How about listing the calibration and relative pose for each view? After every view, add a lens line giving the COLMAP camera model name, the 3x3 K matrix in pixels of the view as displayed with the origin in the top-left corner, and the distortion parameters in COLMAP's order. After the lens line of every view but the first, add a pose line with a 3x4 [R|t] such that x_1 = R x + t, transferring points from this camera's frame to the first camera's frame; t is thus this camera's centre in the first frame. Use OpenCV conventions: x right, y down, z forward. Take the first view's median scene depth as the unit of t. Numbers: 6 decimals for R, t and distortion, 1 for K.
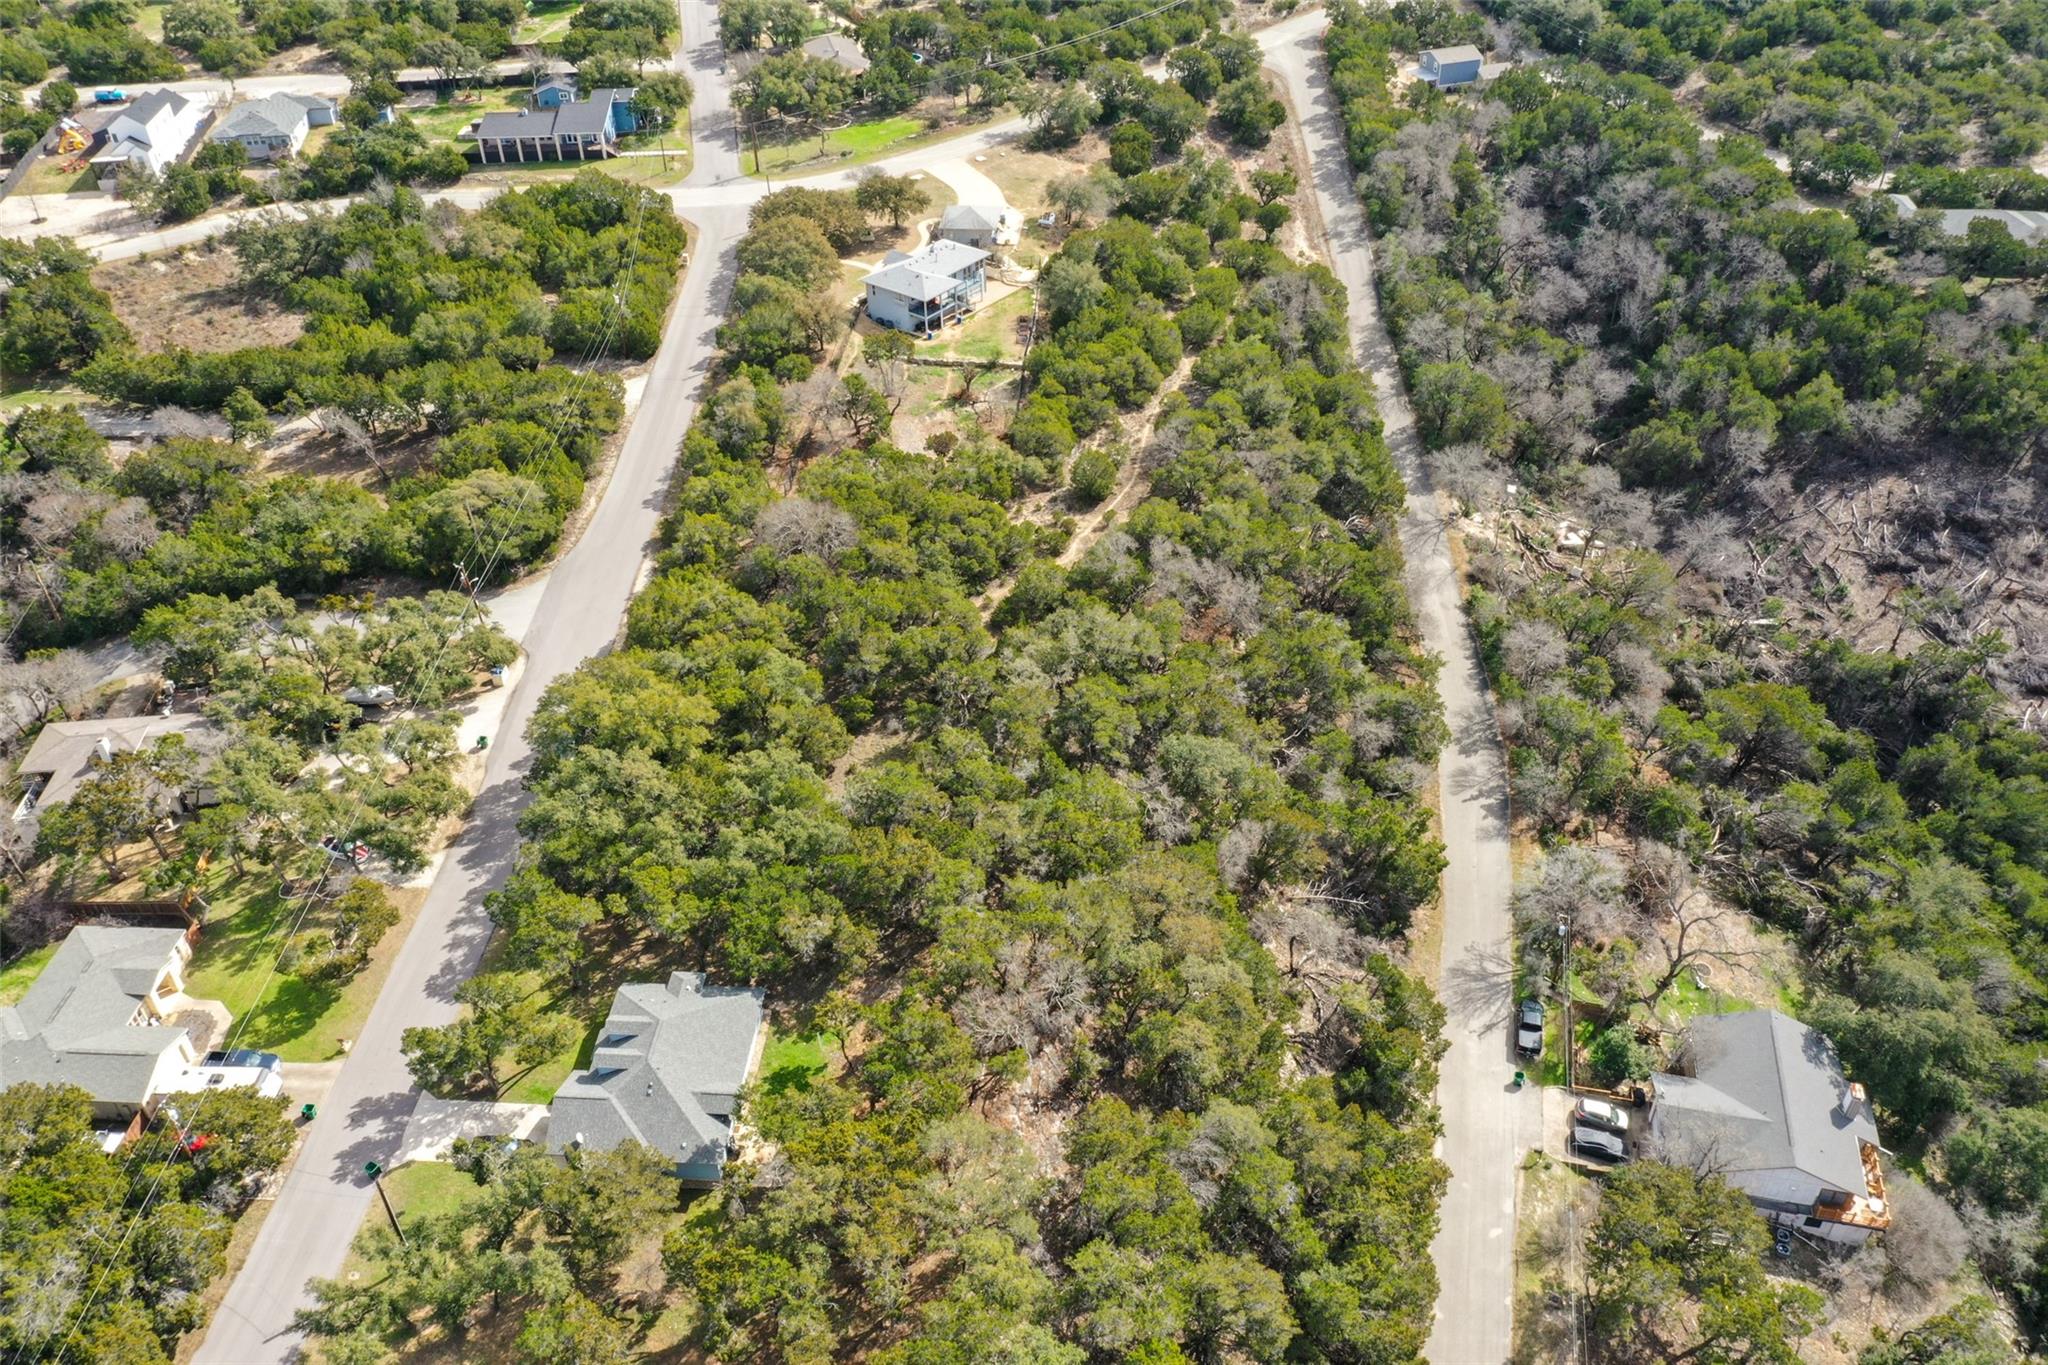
lens RADIAL K [[1603.2, 0, 1022.2], [0, 1603.2, 701.2], [0, 0, 1]] dist [-0.003768, 0.000563]
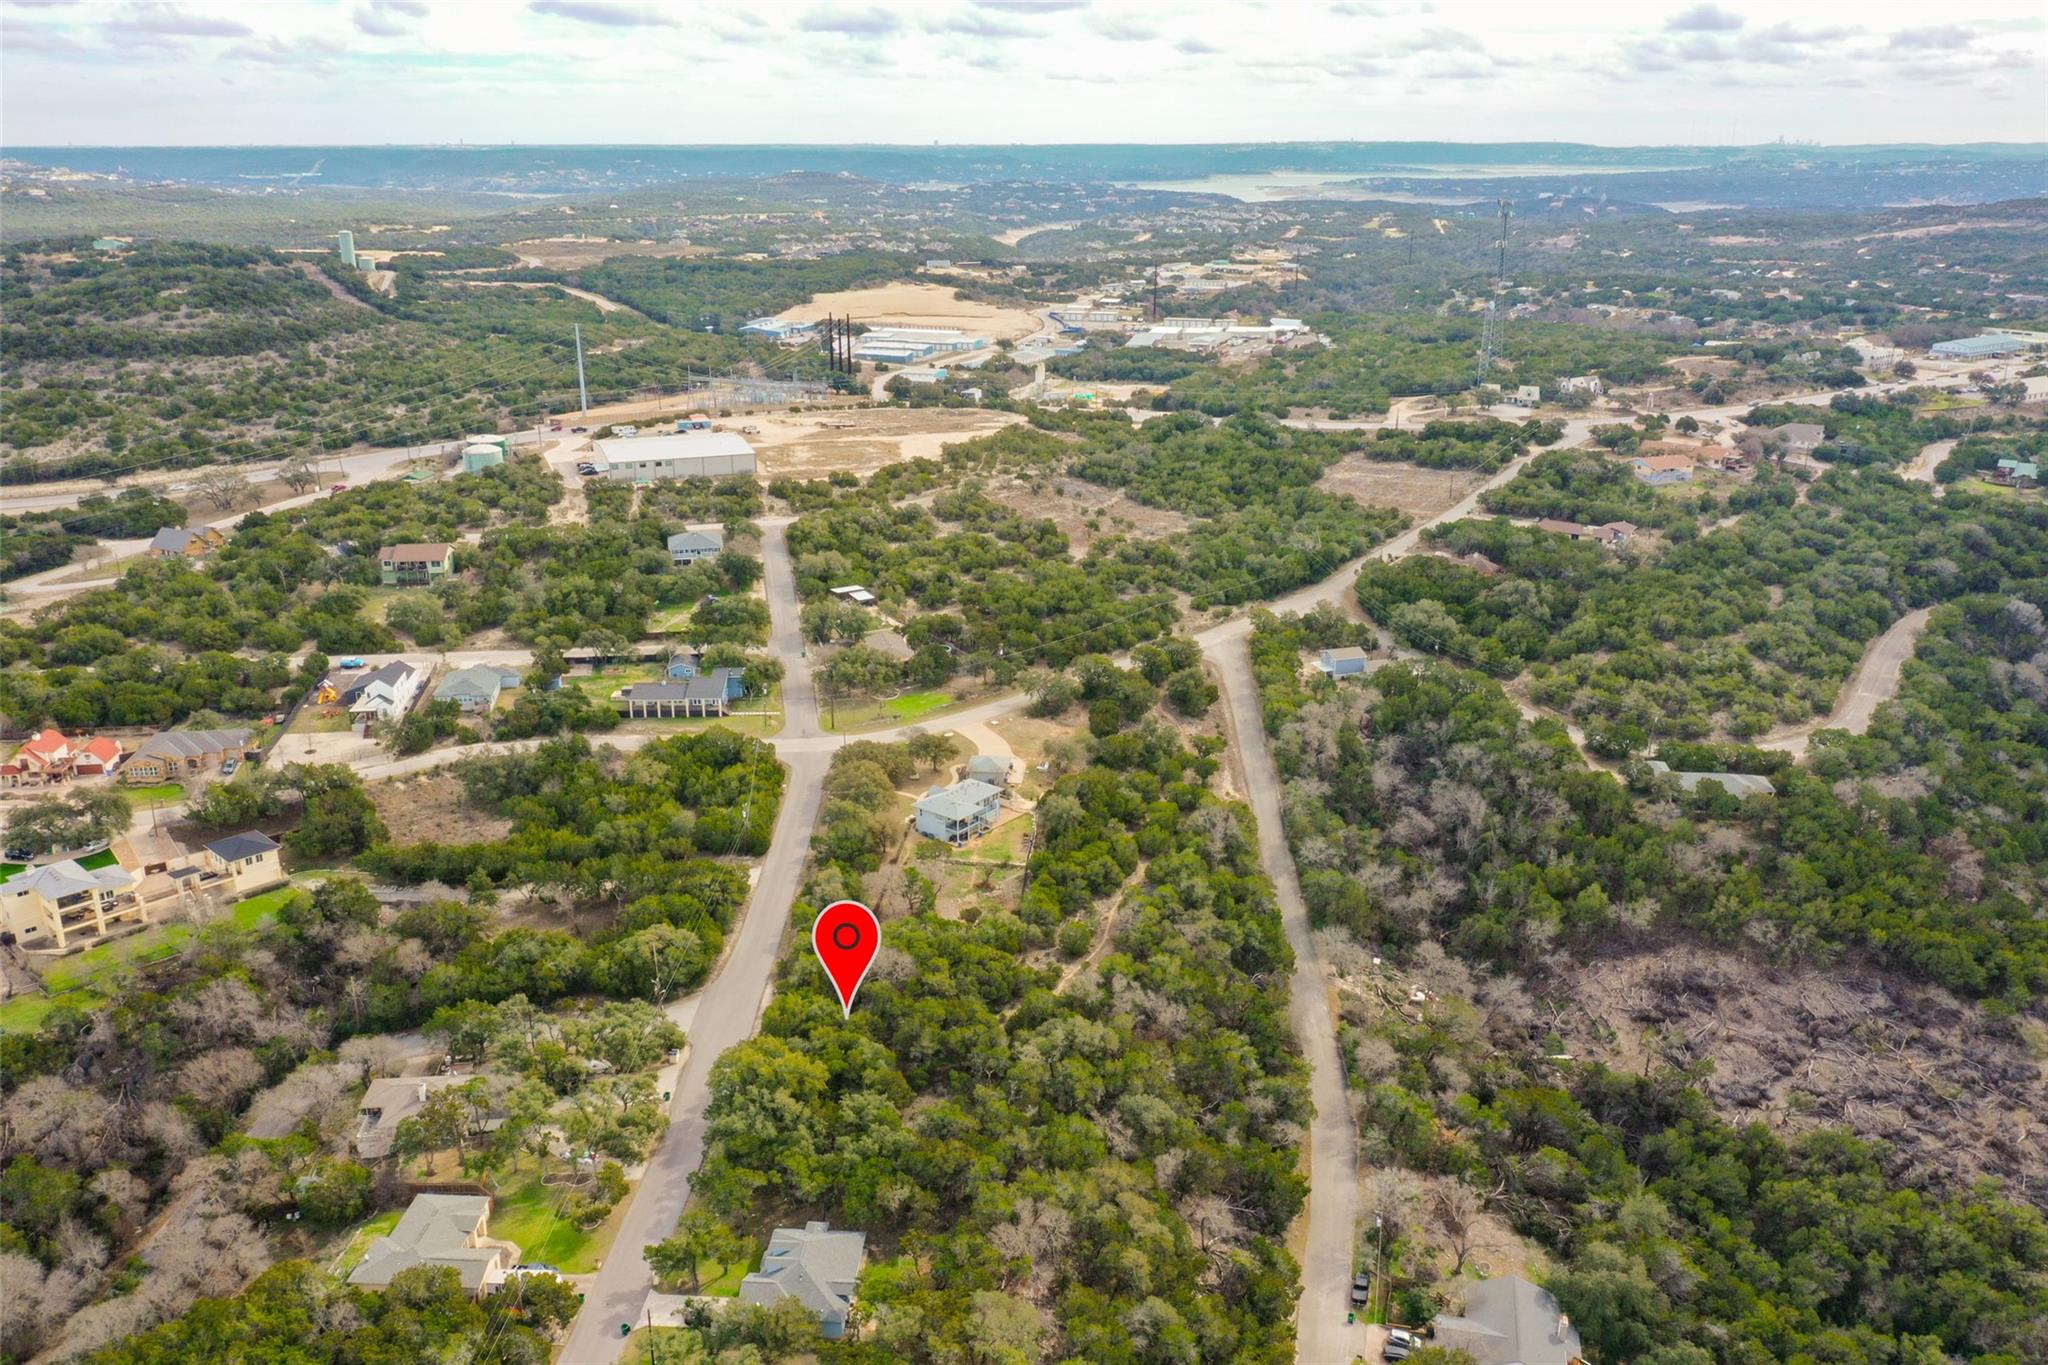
lens RADIAL K [[1603.2, 0, 1022.2], [0, 1603.2, 701.2], [0, 0, 1]] dist [-0.003768, 0.000563]
pose [[0.999751, 0.021062, 0.007377, -0.016826], [-0.017566, 0.946563, -0.322040, 0.111614], [-0.013766, 0.321831, 0.946697, -0.397064]]
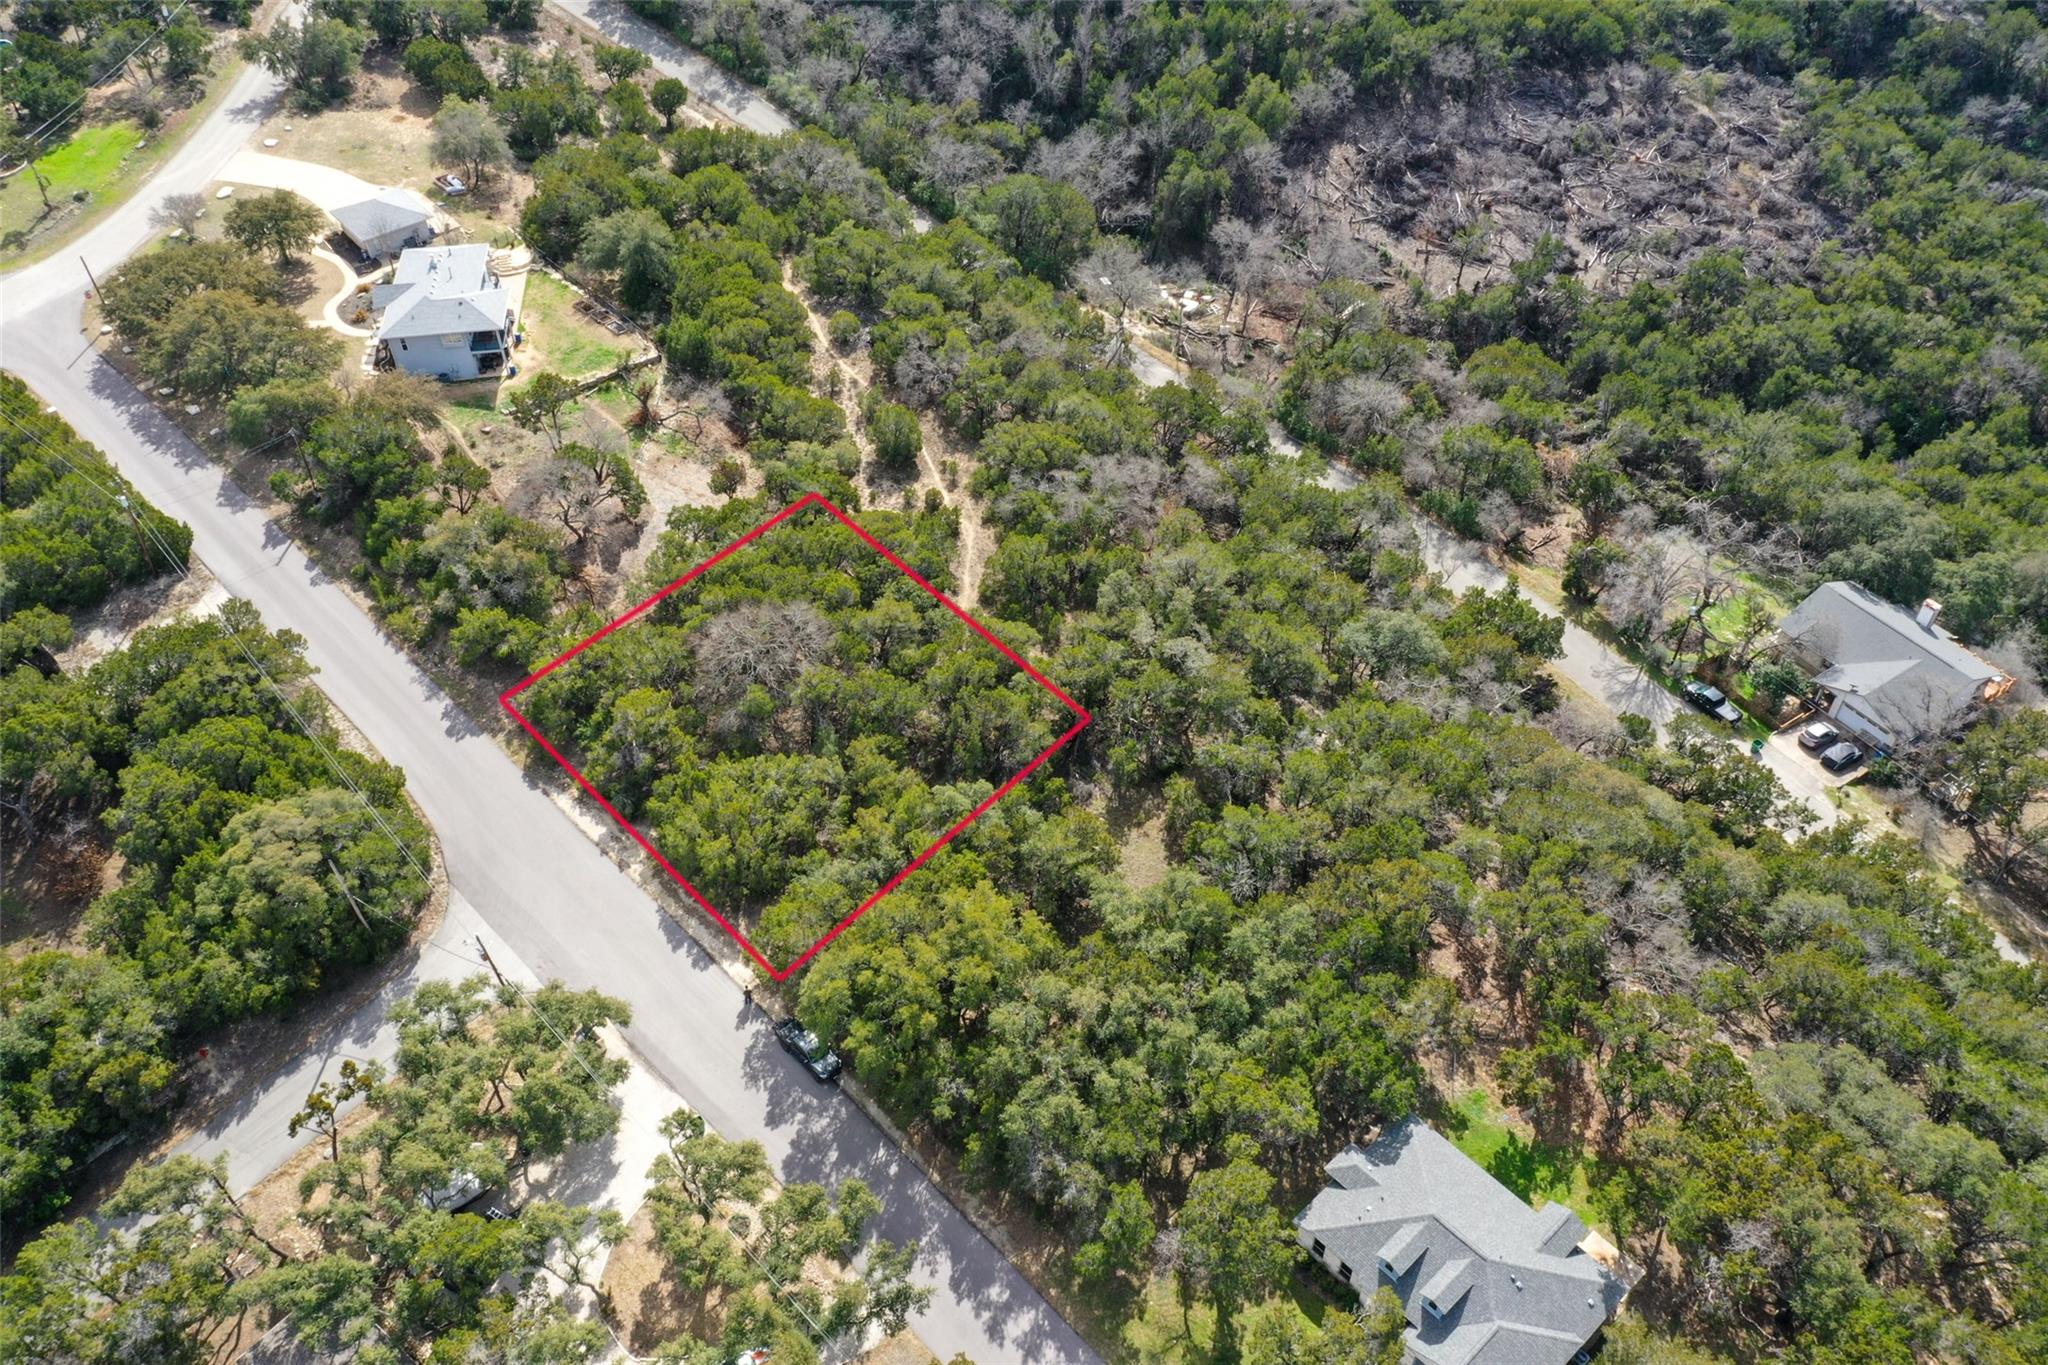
lens RADIAL K [[1603.2, 0, 1022.2], [0, 1603.2, 701.2], [0, 0, 1]] dist [-0.003768, 0.000563]
pose [[0.687649, -0.497233, 0.529055, -0.377449], [0.440236, 0.864999, 0.240765, -0.172480], [-0.577348, 0.067347, 0.813716, 0.263292]]
